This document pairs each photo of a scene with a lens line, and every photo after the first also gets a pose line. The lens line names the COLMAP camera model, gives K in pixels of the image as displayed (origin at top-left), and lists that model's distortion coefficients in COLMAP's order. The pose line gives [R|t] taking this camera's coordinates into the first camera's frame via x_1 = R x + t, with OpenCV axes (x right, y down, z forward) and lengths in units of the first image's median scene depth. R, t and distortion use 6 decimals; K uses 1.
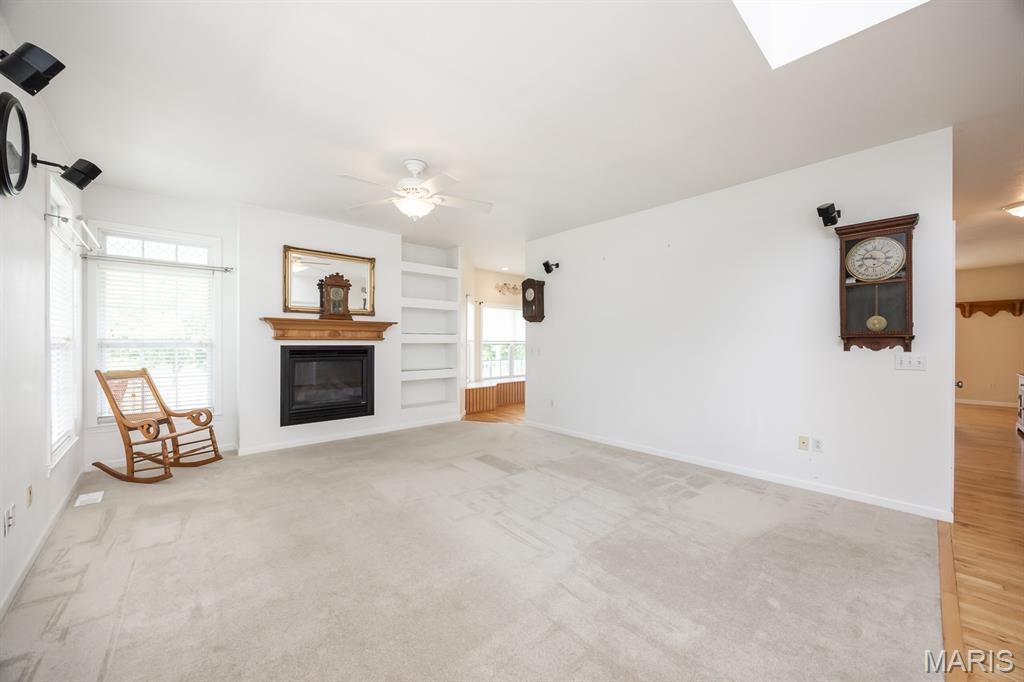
lens RADIAL K [[394.9, 0, 517.5], [0, 394.9, 338.9], [0, 0, 1]] dist [-0.001358, -0.000217]
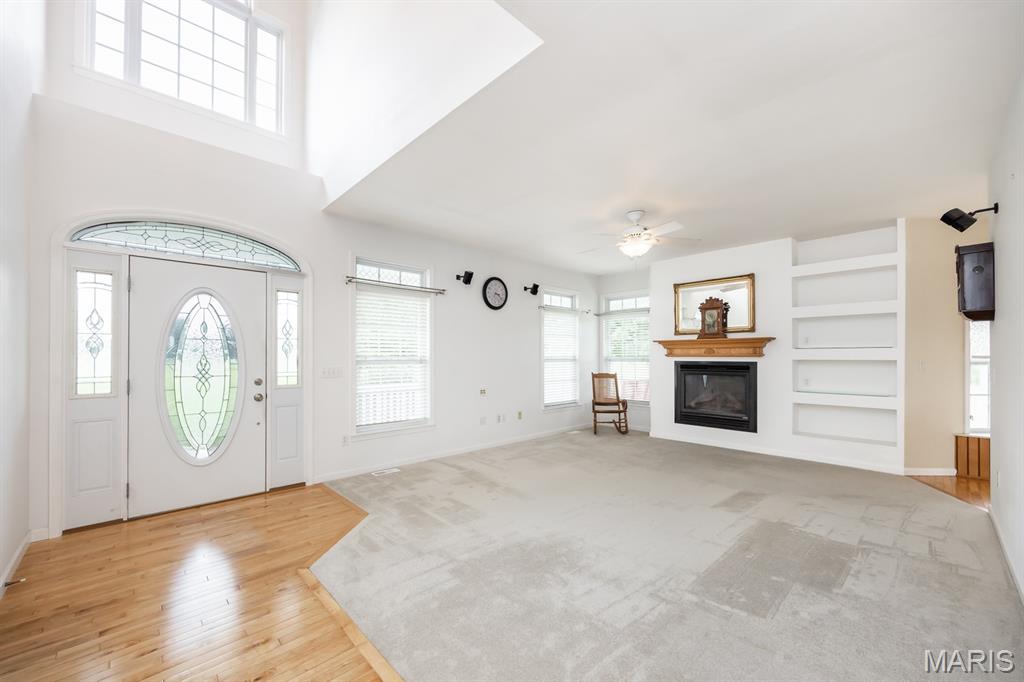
lens RADIAL K [[394.9, 0, 511.7], [0, 394.9, 354.1], [0, 0, 1]] dist [-0.001358, -0.000217]
pose [[0.022383, -0.011949, -0.999678, 0.641626], [0.004856, 0.999918, -0.011843, 0.006300], [0.999738, -0.004589, 0.022439, 0.396526]]
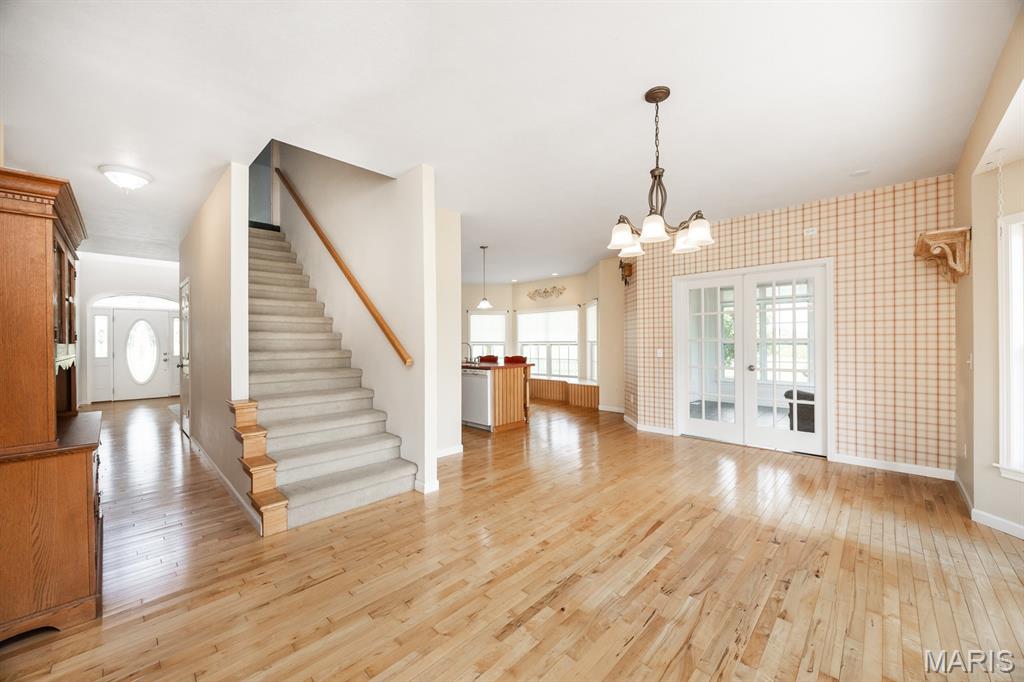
lens RADIAL K [[394.9, 0, 511.6], [0, 394.9, 339.4], [0, 0, 1]] dist [-0.001358, -0.000217]
pose [[0.091265, -0.011248, -0.995763, 7.041142], [0.011290, 0.999884, -0.010260, 0.056273], [0.995763, -0.010306, 0.091381, 5.494592]]
